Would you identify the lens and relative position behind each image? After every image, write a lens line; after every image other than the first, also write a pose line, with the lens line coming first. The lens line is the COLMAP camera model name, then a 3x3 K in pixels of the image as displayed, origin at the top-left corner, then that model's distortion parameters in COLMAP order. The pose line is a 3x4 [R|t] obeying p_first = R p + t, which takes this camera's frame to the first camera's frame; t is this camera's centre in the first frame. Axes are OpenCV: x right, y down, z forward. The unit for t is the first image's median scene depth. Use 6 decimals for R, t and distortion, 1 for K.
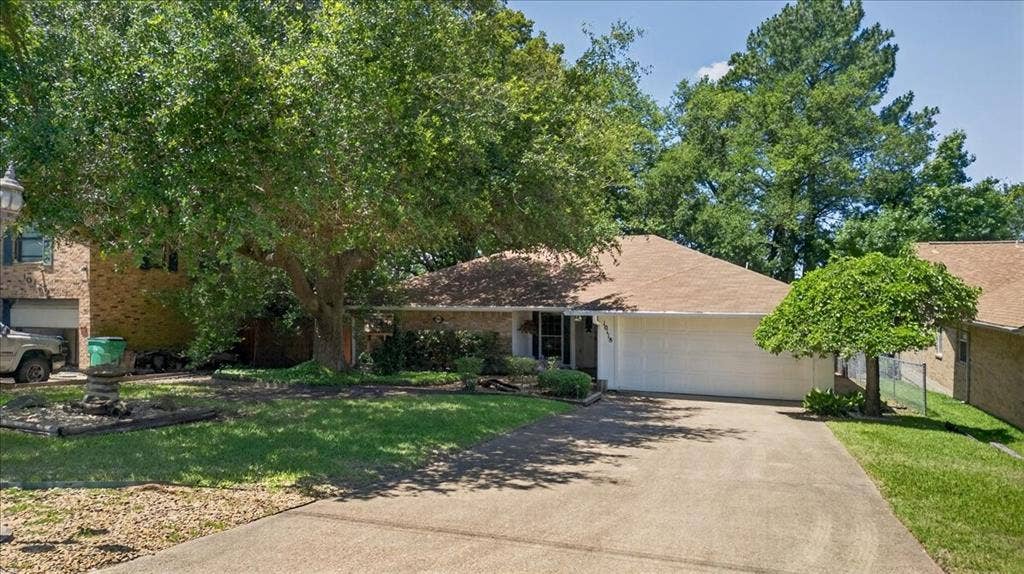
lens RADIAL K [[714.5, 0, 493.1], [0, 714.5, 289.9], [0, 0, 1]] dist [0.066913, -0.054138]
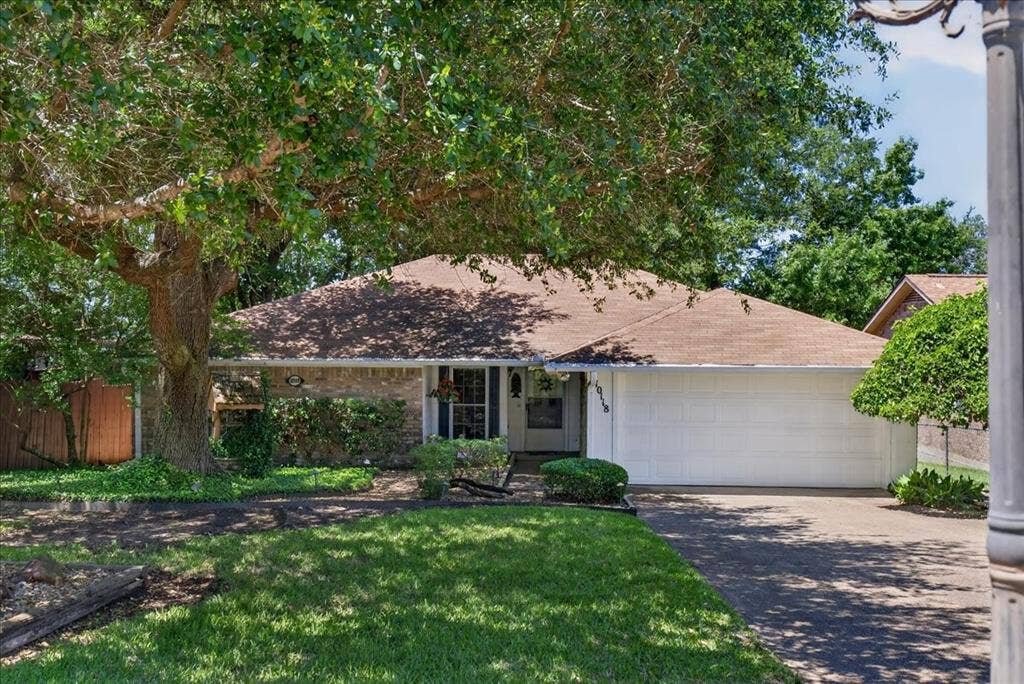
lens RADIAL K [[981.8, 0, 512.0], [0, 981.8, 342.0], [0, 0, 1]] dist [-0.000602, -0.000169]
pose [[0.947543, 0.001351, 0.319624, -0.177521], [-0.001920, 0.999997, 0.001467, 0.007131], [-0.319622, -0.002003, 0.947543, 0.163192]]
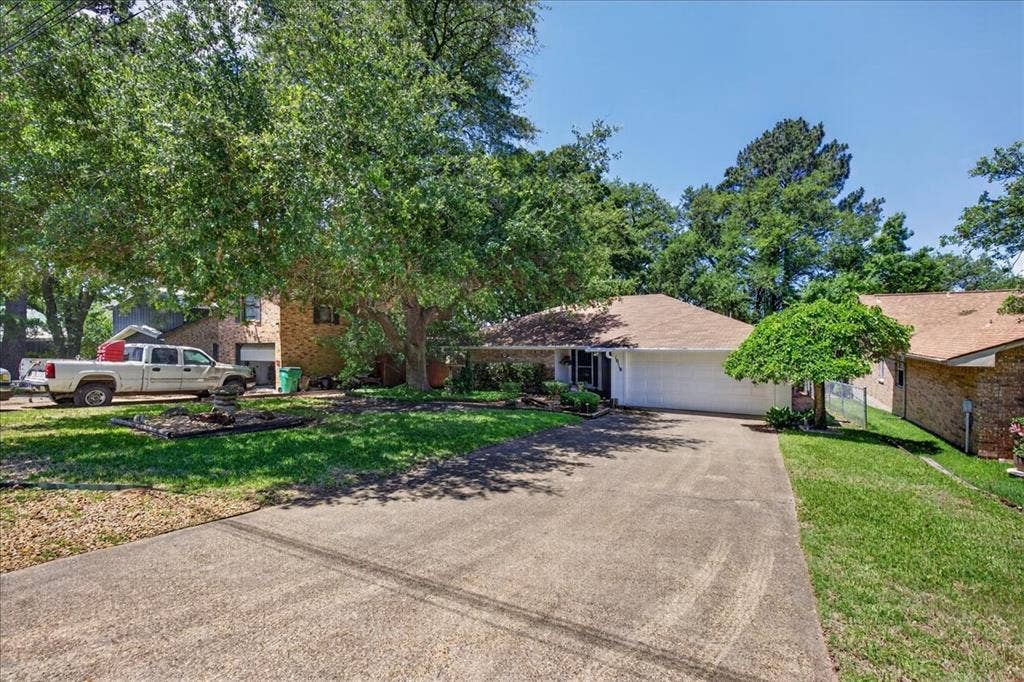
lens RADIAL K [[452.9, 0, 512.0], [0, 452.9, 341.0], [0, 0, 1]] dist [-0.000253, -0.000211]
pose [[0.989238, -0.009308, -0.146021, 0.075939], [0.010515, 0.999917, 0.007492, 0.006134], [0.145939, -0.008947, 0.989253, 0.099391]]
